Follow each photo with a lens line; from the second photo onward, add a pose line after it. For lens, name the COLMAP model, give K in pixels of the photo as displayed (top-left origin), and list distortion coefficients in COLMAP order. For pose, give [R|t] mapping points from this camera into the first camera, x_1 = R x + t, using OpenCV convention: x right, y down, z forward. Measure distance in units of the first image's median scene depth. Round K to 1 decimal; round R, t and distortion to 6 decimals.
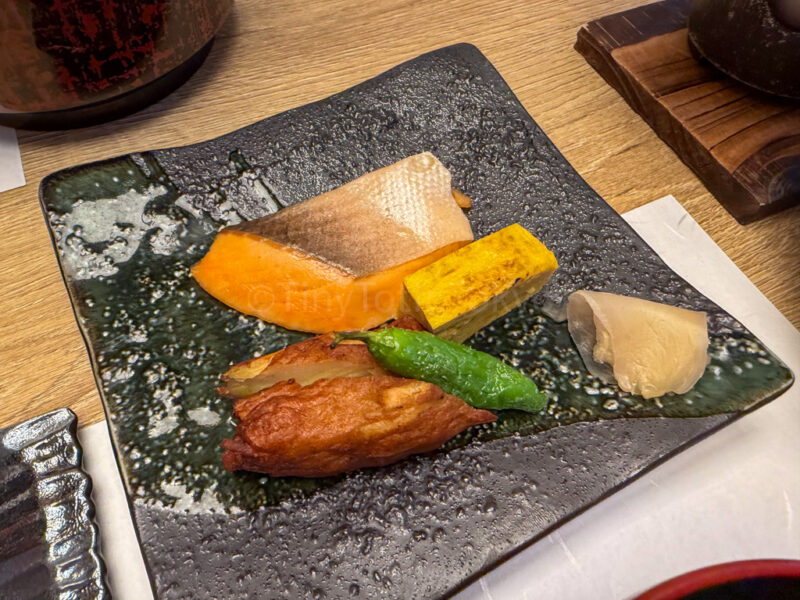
lens RADIAL K [[558.8, 0, 400.0], [0, 558.8, 300.0], [0, 0, 1]] dist [0.001332, 0.002069]
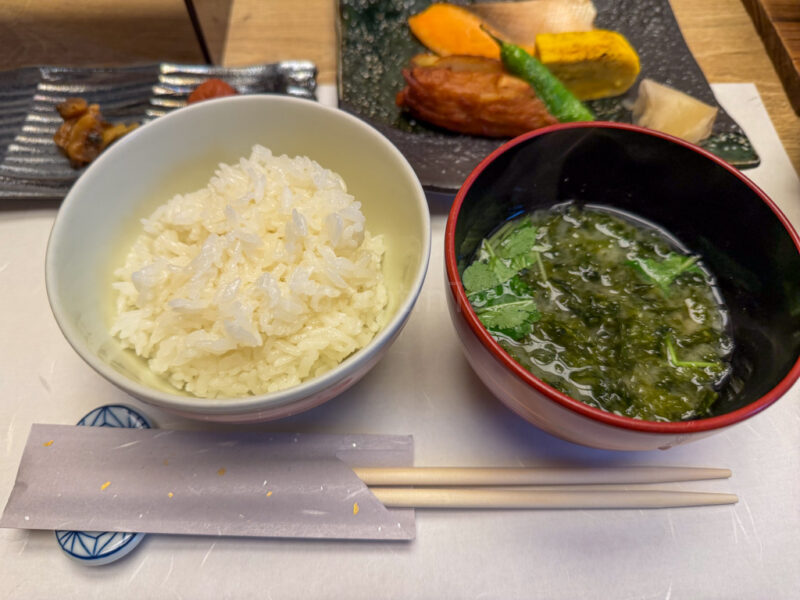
lens RADIAL K [[640.8, 0, 400.0], [0, 640.8, 300.0], [0, 0, 1]] dist [-0.068970, 0.006175]
pose [[0.906657, 0.353686, -0.229953, 0.318234], [-0.362216, 0.932078, 0.005469, 0.755382], [0.216269, 0.078334, 0.973186, -0.738502]]
